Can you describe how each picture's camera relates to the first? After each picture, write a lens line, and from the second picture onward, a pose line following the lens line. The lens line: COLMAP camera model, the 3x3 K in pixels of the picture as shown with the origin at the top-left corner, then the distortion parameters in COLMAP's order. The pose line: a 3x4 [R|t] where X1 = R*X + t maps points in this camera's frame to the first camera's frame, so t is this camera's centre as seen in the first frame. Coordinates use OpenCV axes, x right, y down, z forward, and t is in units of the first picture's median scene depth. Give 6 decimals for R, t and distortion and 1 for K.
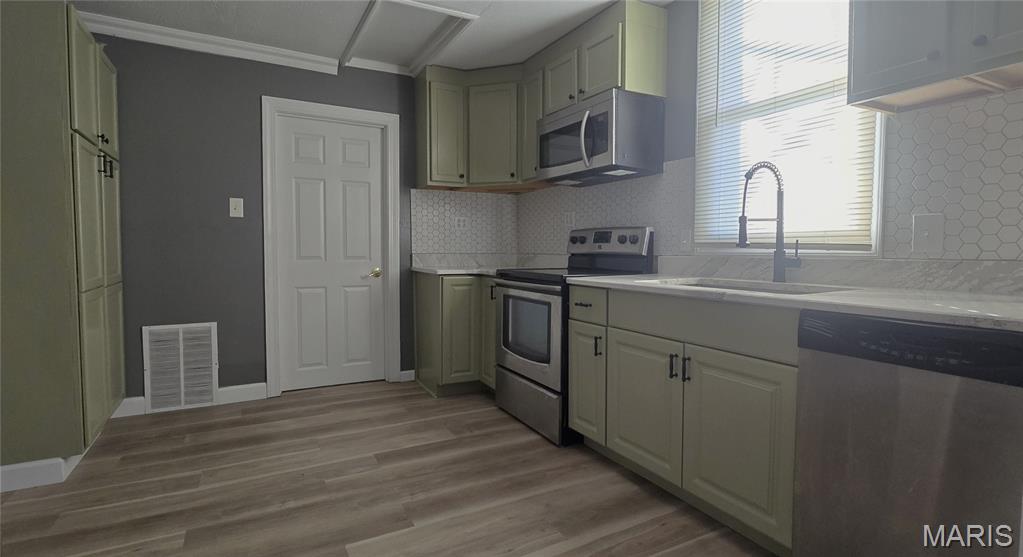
lens RADIAL K [[501.2, 0, 511.5], [0, 501.2, 278.5], [0, 0, 1]] dist [0.001245, 0.000352]
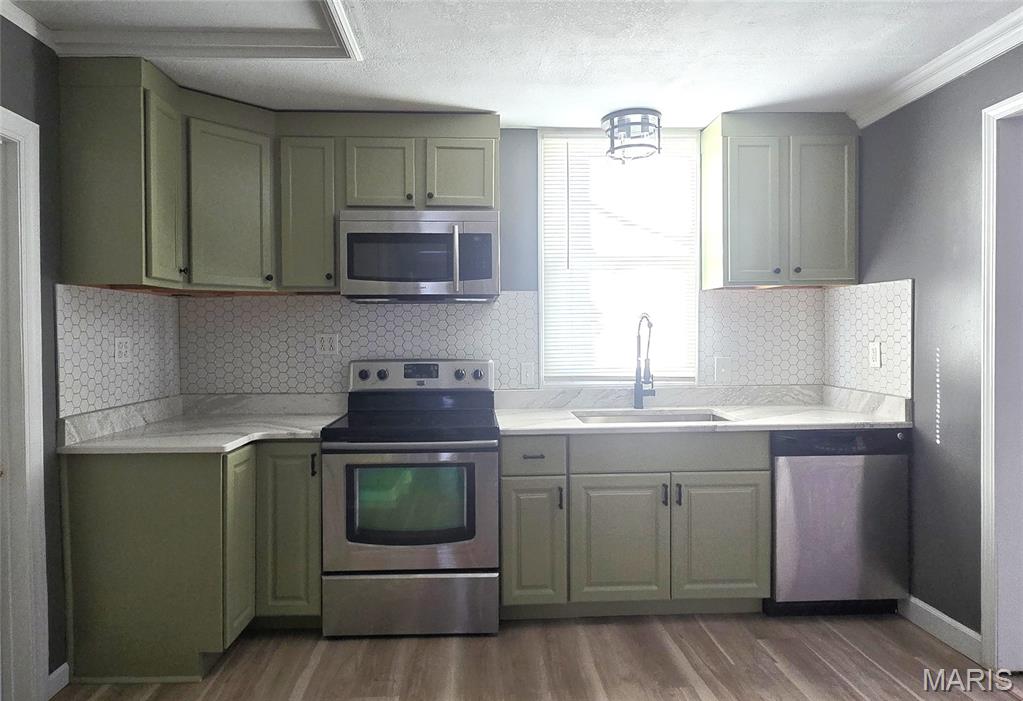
lens RADIAL K [[618.2, 0, 511.5], [0, 618.2, 350.5], [0, 0, 1]] dist [-0.000764, -0.001554]
pose [[0.418945, -0.028660, 0.907559, -0.731360], [0.061649, 0.998093, 0.003060, -0.119395], [-0.905916, 0.054668, 0.419913, 0.481856]]
